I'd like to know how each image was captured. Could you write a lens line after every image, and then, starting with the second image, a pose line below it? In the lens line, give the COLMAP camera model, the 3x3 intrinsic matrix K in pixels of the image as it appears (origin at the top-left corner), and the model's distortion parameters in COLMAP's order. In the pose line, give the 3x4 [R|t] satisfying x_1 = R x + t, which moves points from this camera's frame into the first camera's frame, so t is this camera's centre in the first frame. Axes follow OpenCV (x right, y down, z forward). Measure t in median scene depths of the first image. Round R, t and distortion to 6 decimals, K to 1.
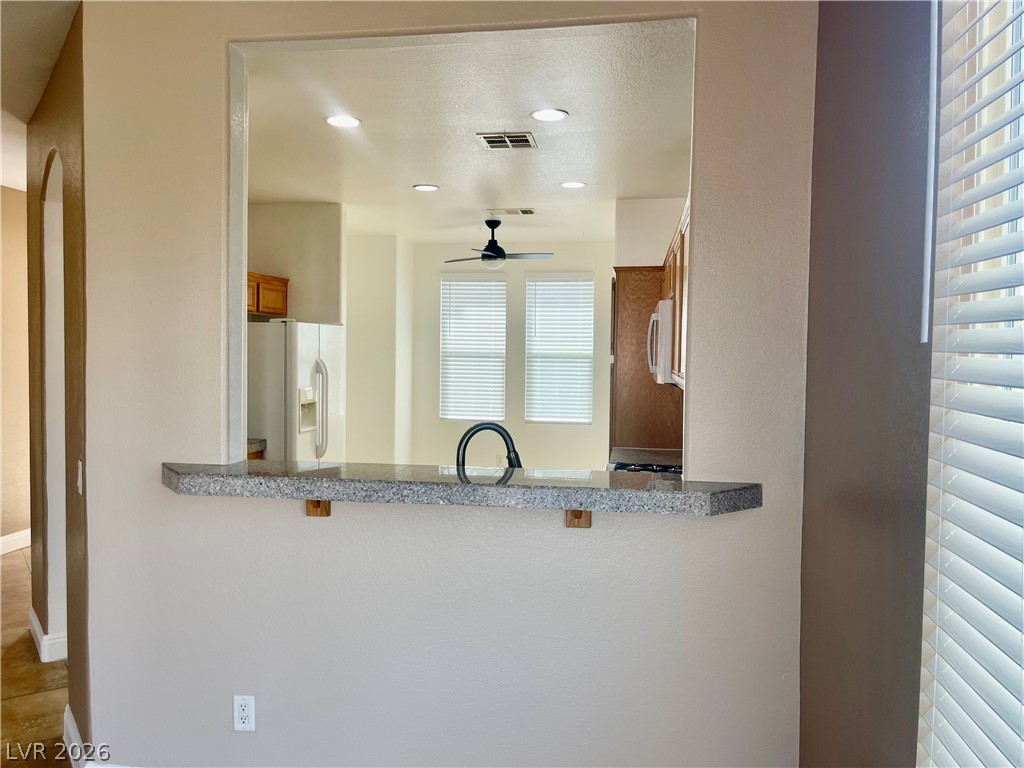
lens RADIAL K [[770.3, 0, 506.7], [0, 770.3, 380.9], [0, 0, 1]] dist [0.082345, -0.102692]
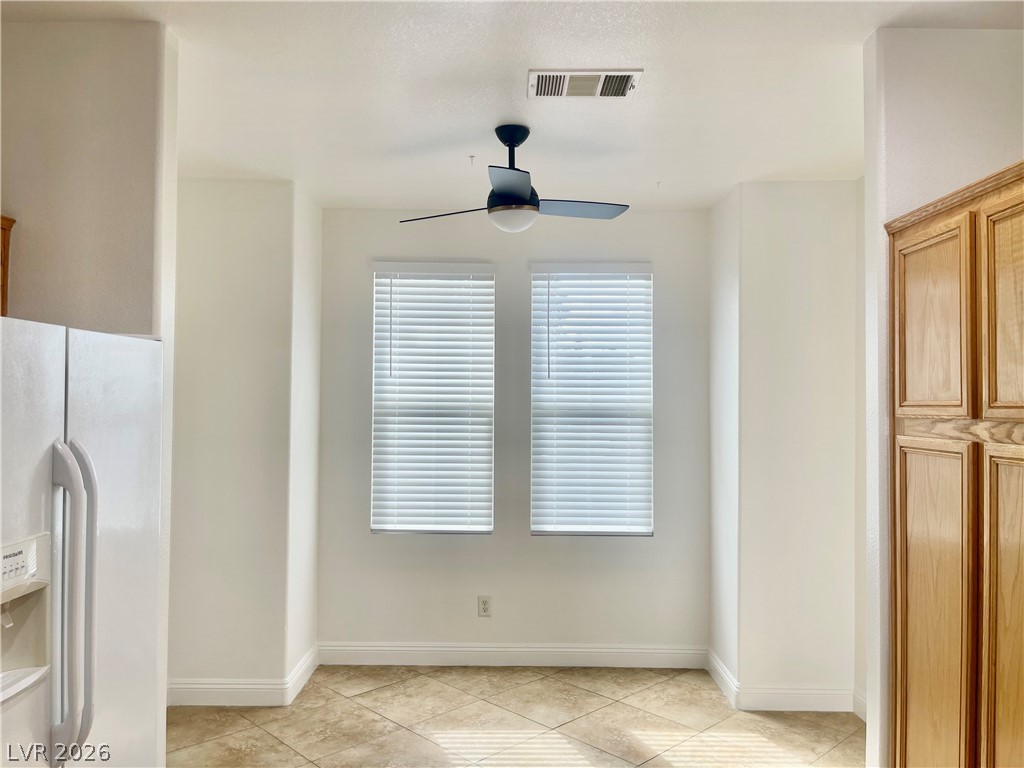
lens RADIAL K [[770.3, 0, 506.7], [0, 770.3, 380.9], [0, 0, 1]] dist [0.082345, -0.102692]
pose [[0.986746, -0.001490, 0.162263, -0.082626], [0.011871, 0.997941, -0.063023, -0.020541], [-0.161835, 0.064114, 0.984733, 0.456642]]
